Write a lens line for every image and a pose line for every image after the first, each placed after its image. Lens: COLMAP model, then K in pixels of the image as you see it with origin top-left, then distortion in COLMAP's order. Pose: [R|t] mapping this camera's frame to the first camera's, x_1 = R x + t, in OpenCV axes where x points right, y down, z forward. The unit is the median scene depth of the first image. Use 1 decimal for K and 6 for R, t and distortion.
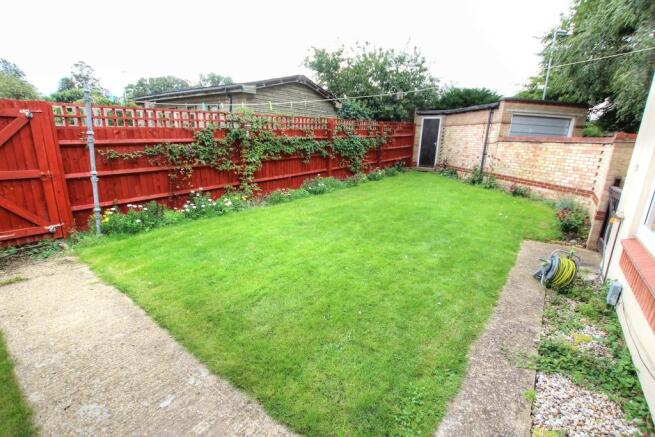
lens RADIAL K [[301.2, 0, 327.5], [0, 301.2, 219.8], [0, 0, 1]] dist [-0.013758, -0.000113]
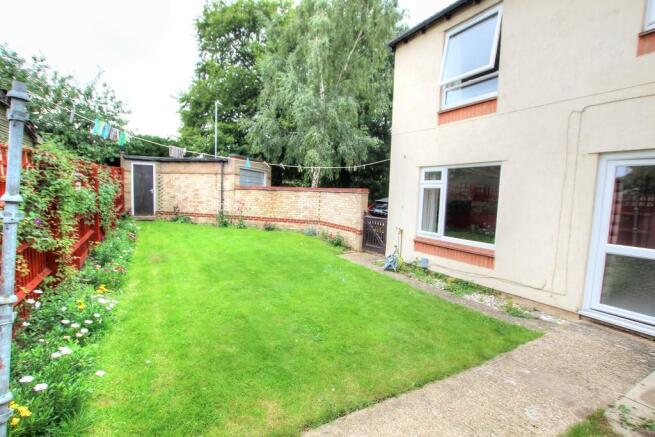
lens RADIAL K [[301.2, 0, 327.5], [0, 301.2, 219.8], [0, 0, 1]] dist [-0.013758, -0.000113]
pose [[0.396494, -0.100226, 0.912550, -0.422835], [0.221147, 0.975178, 0.011018, -0.076205], [-0.891003, 0.197439, 0.408817, 0.205068]]
